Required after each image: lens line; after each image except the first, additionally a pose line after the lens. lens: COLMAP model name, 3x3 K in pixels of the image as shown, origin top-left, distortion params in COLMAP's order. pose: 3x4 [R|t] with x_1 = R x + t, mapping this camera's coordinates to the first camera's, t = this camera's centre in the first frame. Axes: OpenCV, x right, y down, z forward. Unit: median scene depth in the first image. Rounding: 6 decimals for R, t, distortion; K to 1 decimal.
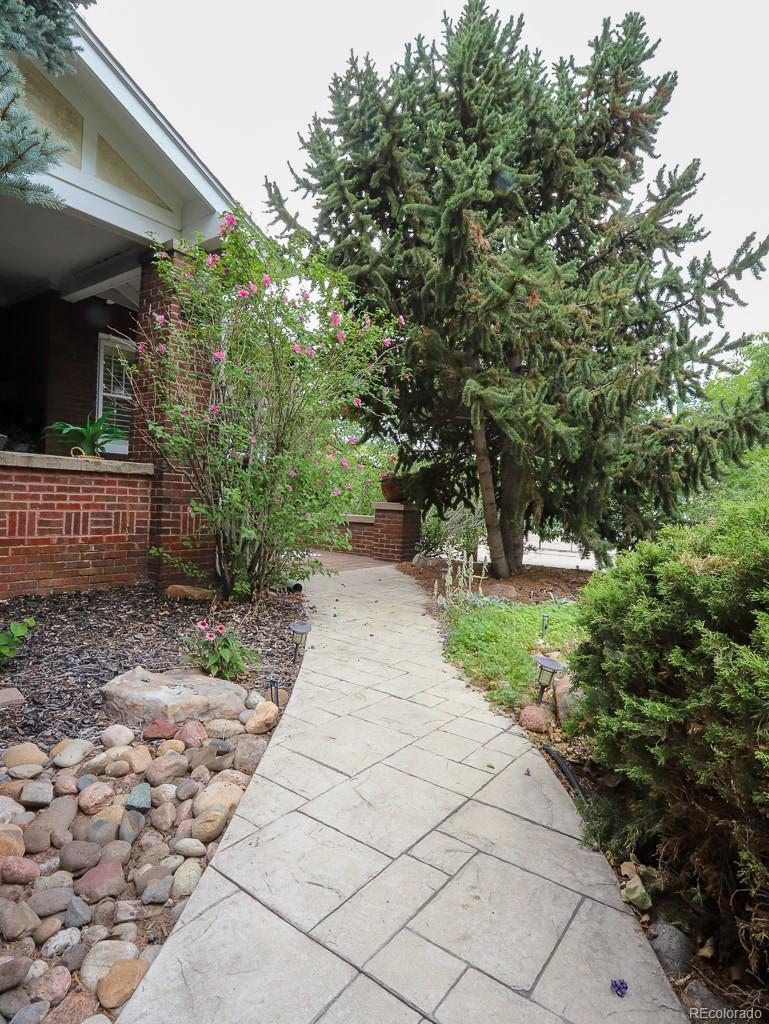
lens RADIAL K [[569.3, 0, 385.2], [0, 569.3, 512.5], [0, 0, 1]] dist [-0.025224, -0.000259]
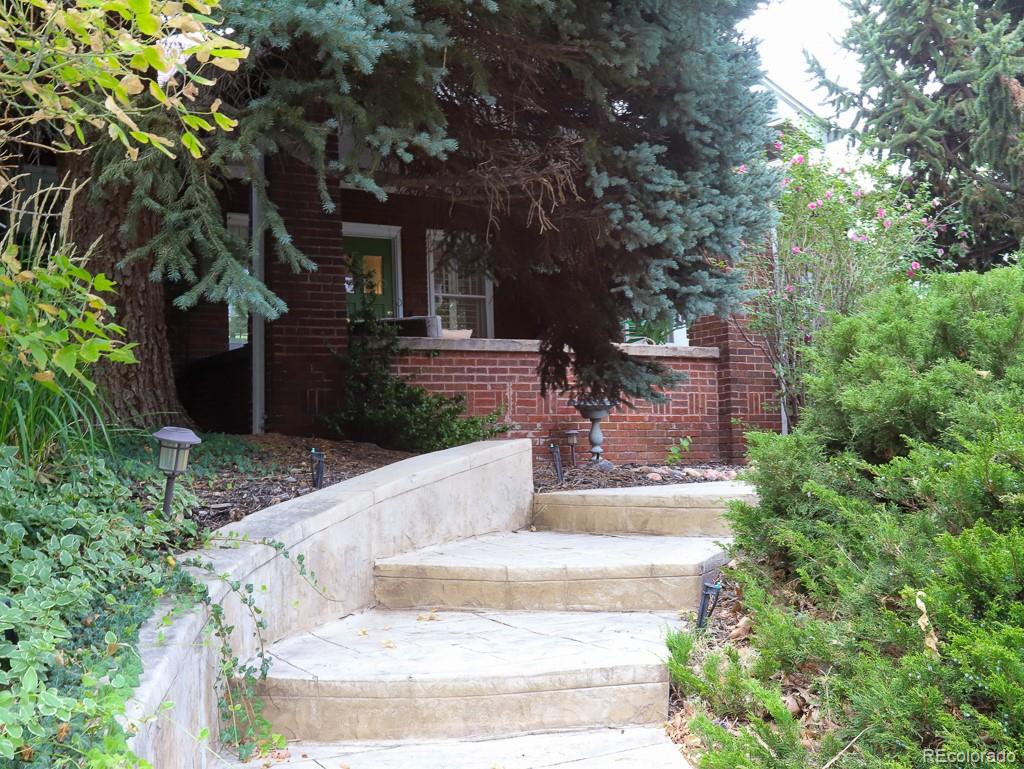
lens RADIAL K [[1154.2, 0, 512.2], [0, 1154.2, 384.7], [0, 0, 1]] dist [-0.027088, 0.000000]
pose [[0.899563, -0.084786, -0.428482, 0.154843], [0.046303, 0.993963, -0.099470, 0.178900], [0.434329, 0.069640, 0.898058, -1.080711]]
